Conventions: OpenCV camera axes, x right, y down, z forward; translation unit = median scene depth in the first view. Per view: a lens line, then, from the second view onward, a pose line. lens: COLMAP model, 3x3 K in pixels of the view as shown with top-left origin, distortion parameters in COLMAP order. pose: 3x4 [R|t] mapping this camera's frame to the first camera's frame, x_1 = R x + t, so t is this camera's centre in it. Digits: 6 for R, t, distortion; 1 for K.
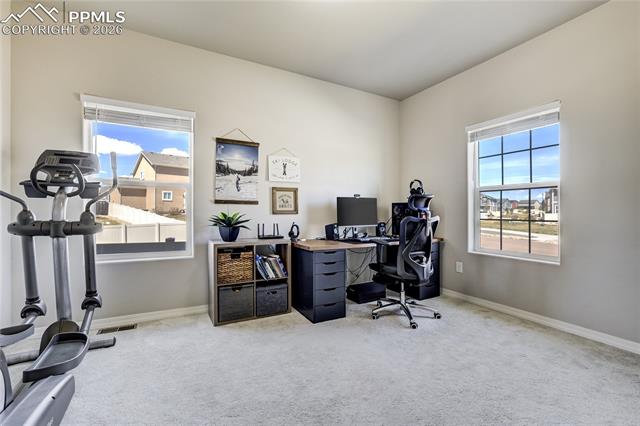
lens RADIAL K [[273.4, 0, 320.0], [0, 273.4, 213.0], [0, 0, 1]] dist [-0.002025, 0.000218]
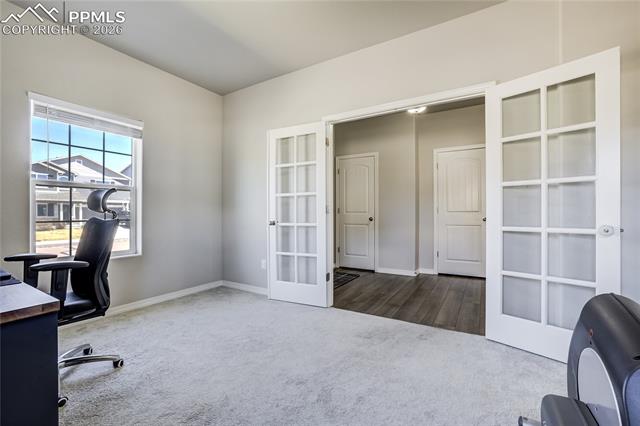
lens RADIAL K [[273.4, 0, 320.0], [0, 273.4, 213.0], [0, 0, 1]] dist [-0.002025, 0.000218]
pose [[-0.505723, 0.001213, 0.862695, -1.148120], [0.004635, 0.999988, 0.001311, 0.004443], [-0.862684, 0.004662, -0.505722, 1.792844]]
